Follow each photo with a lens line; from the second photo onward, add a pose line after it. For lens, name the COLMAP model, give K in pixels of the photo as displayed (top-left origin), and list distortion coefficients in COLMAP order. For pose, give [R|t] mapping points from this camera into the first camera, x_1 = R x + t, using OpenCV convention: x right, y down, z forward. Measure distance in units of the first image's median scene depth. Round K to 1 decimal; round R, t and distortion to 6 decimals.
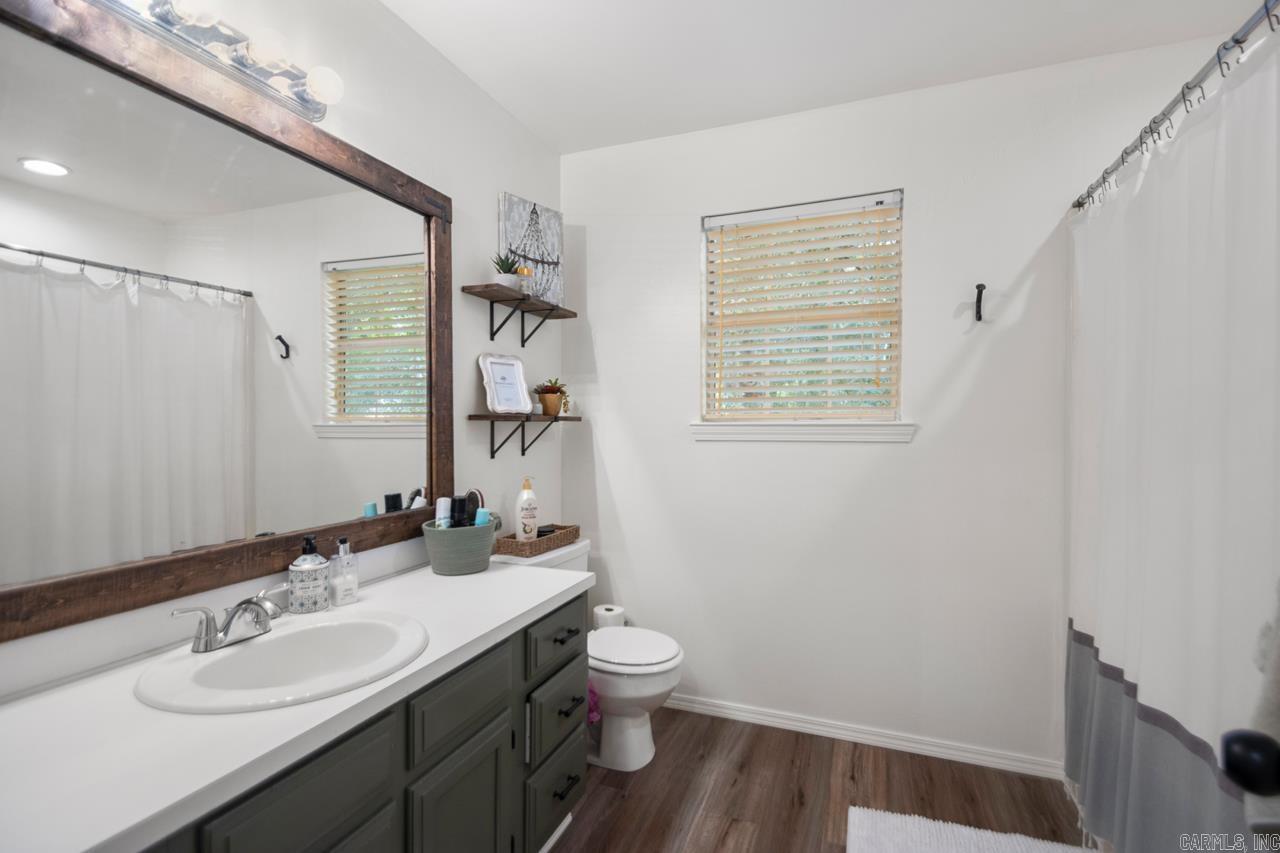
lens RADIAL K [[611.5, 0, 639.1], [0, 611.5, 445.1], [0, 0, 1]] dist [0.082291, -0.020434]
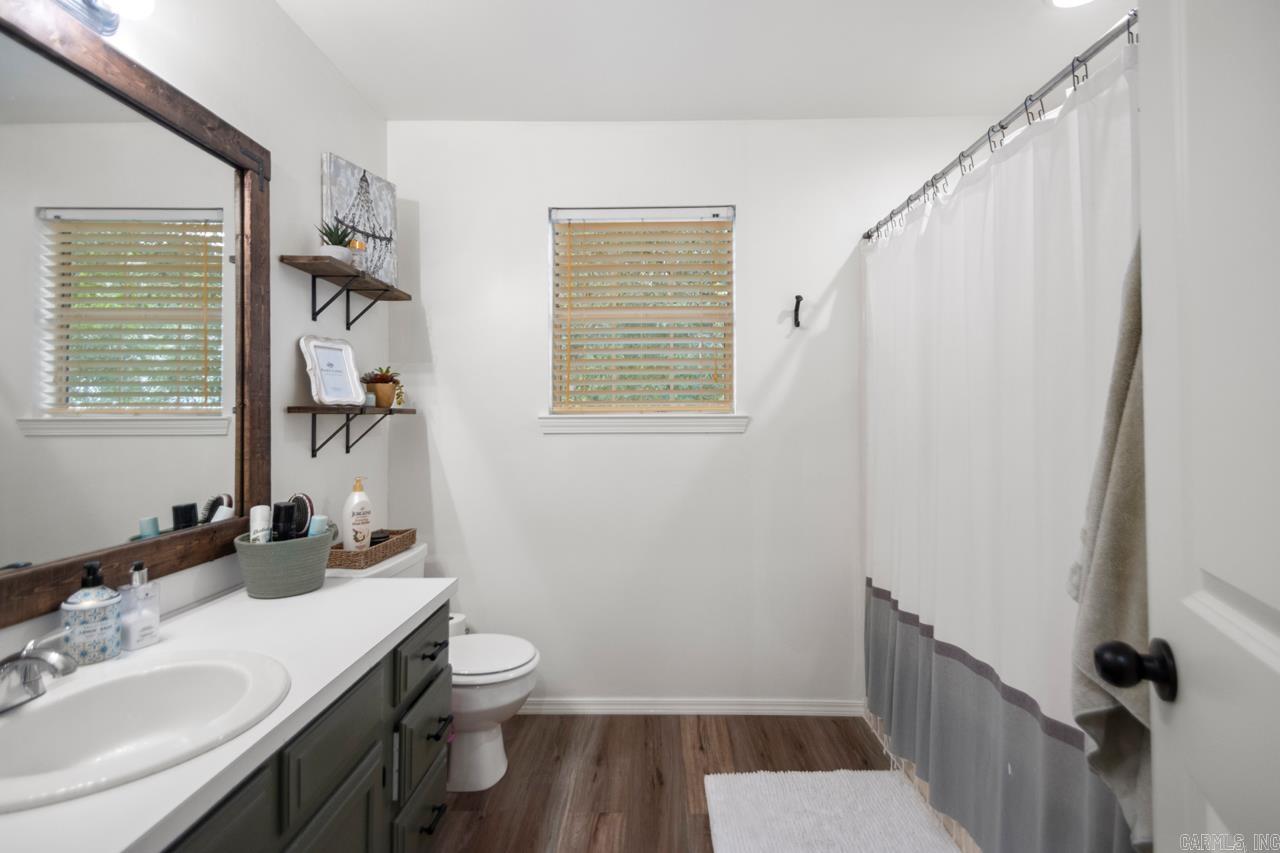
lens RADIAL K [[617.9, 0, 640.0], [0, 617.9, 426.5], [0, 0, 1]] dist [0.096579, -0.039334]
pose [[0.943369, -0.008147, 0.331645, -0.115753], [0.014505, 0.999755, -0.016701, 0.000184], [-0.331428, 0.020566, 0.943256, 0.015409]]
